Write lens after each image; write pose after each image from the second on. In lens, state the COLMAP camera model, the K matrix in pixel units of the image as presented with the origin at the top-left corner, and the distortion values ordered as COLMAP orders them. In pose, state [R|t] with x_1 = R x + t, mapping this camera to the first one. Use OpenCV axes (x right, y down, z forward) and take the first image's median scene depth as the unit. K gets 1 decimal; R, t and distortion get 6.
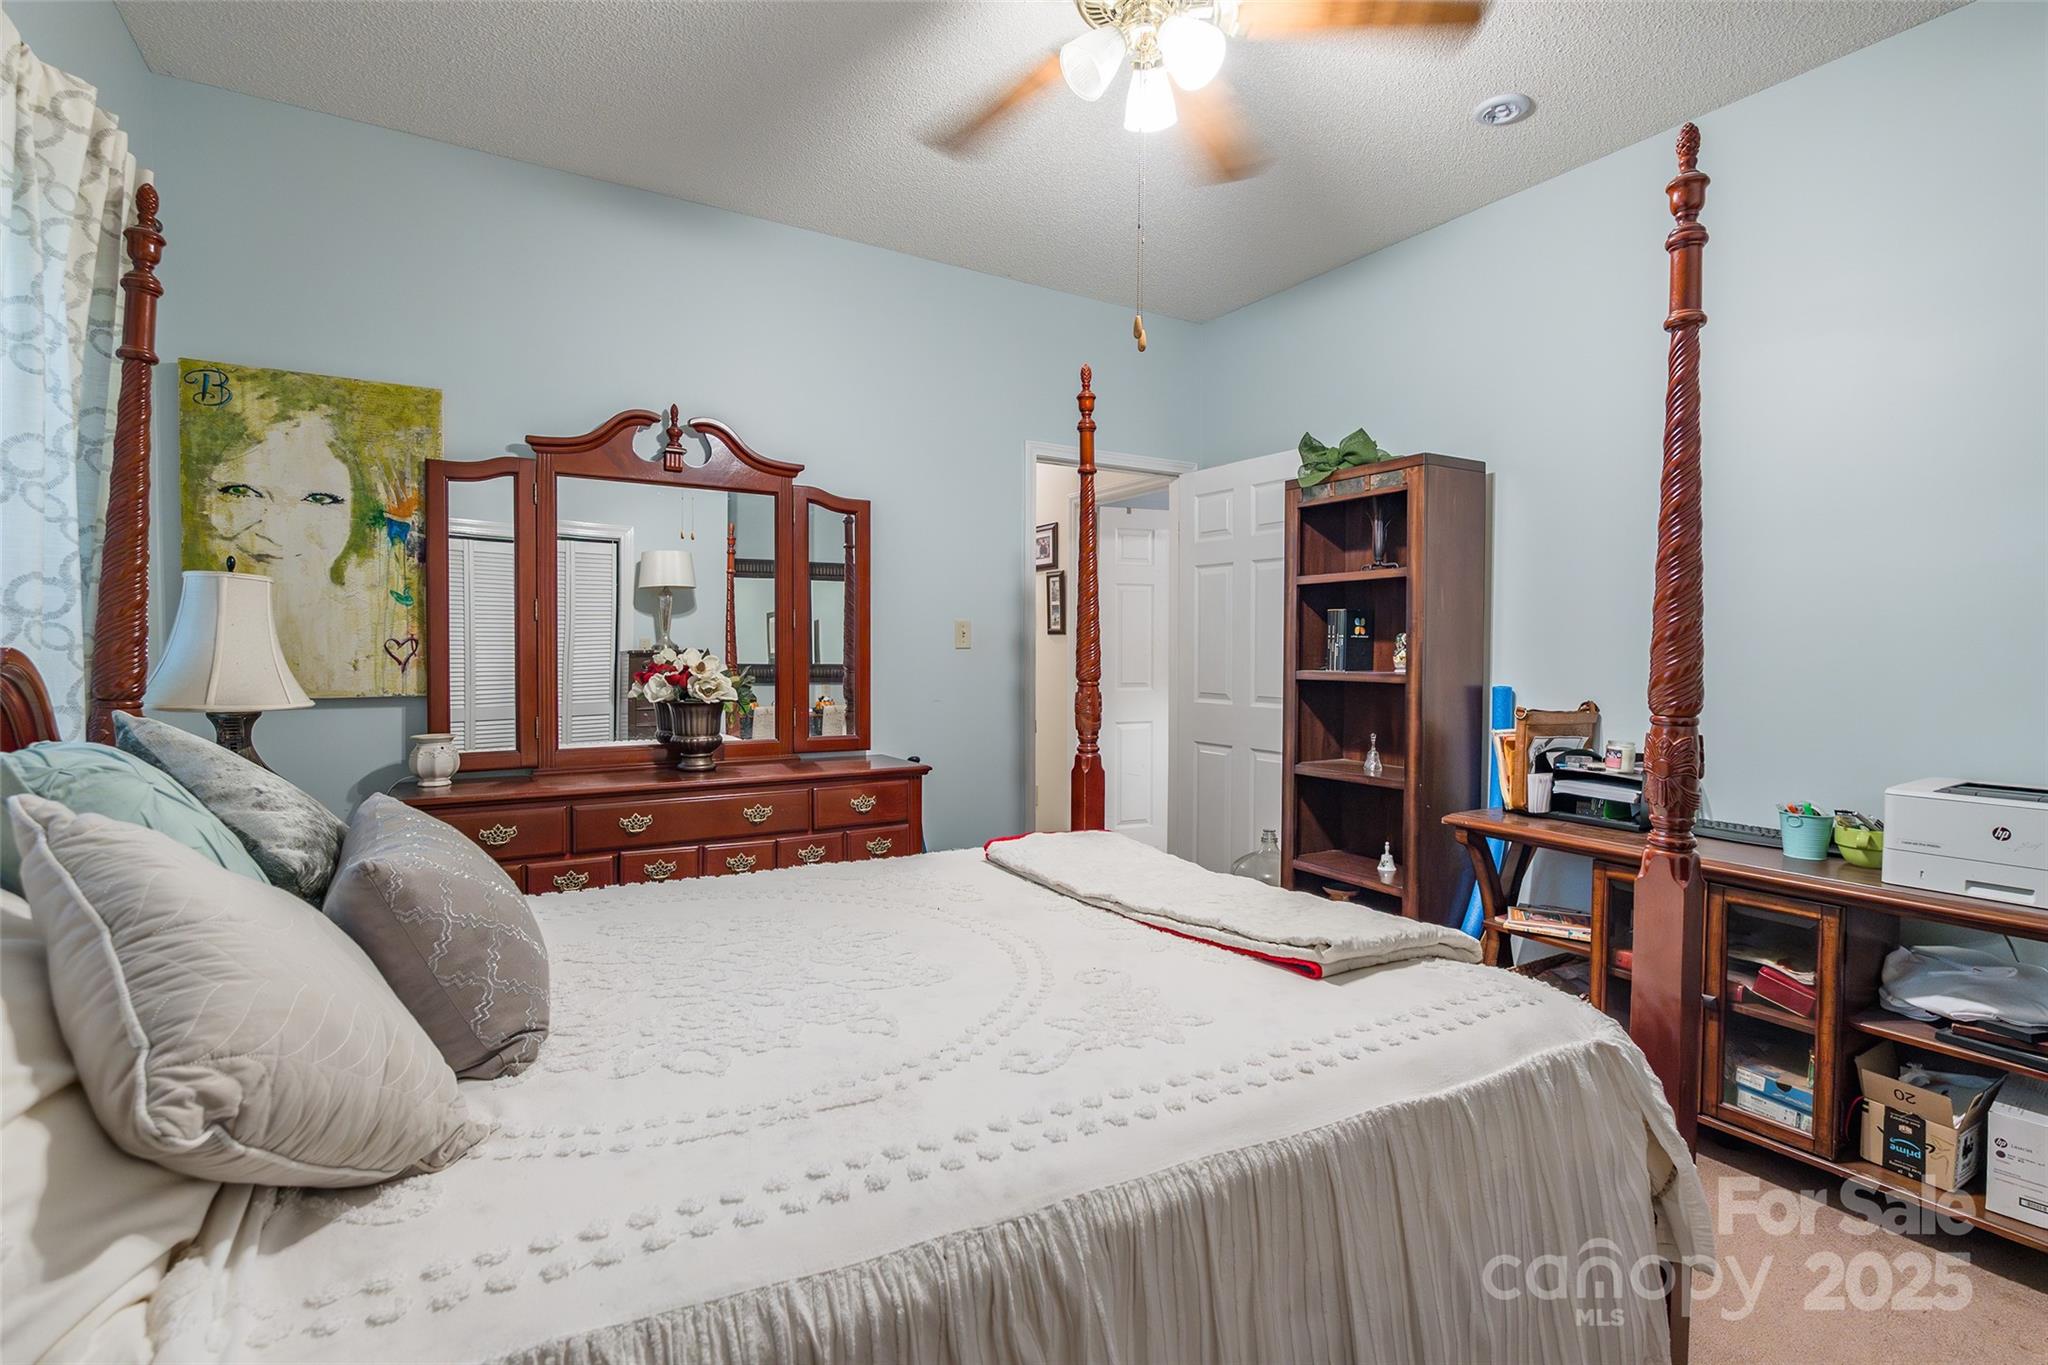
lens RADIAL K [[940.6, 0, 1024.0], [0, 940.6, 682.5], [0, 0, 1]] dist [-0.018882, 0.000199]
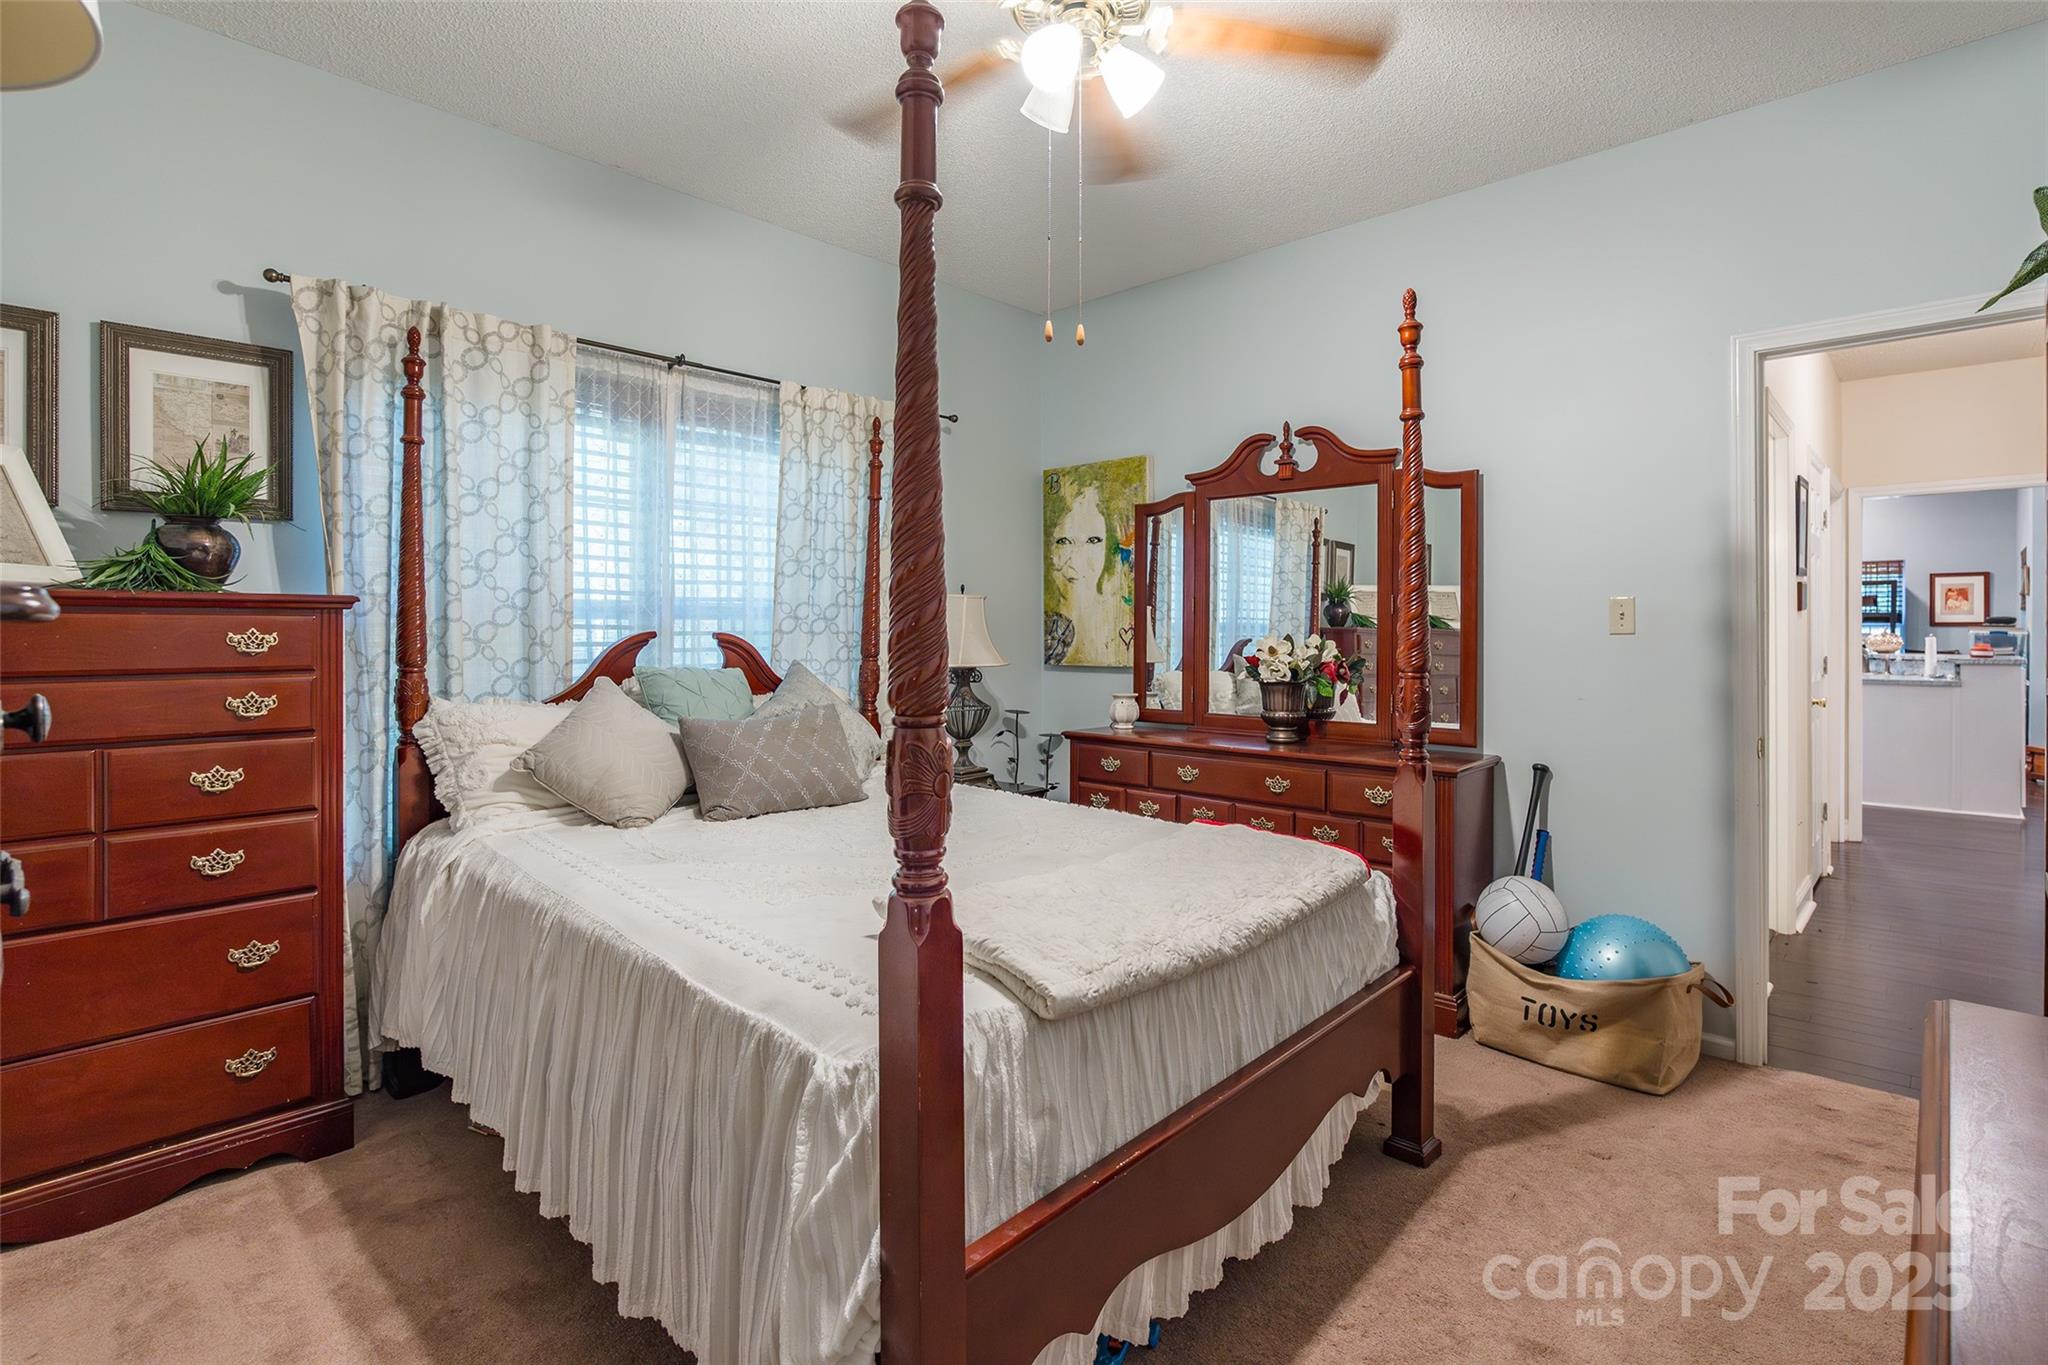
lens RADIAL K [[954.6, 0, 1038.3], [0, 954.6, 632.8], [0, 0, 1]] dist [-0.001834, -0.000030]
pose [[0.278945, -0.005765, -0.960290, 0.755533], [-0.034090, 0.999292, -0.015902, -0.010541], [0.959702, 0.037172, 0.278551, 0.446929]]
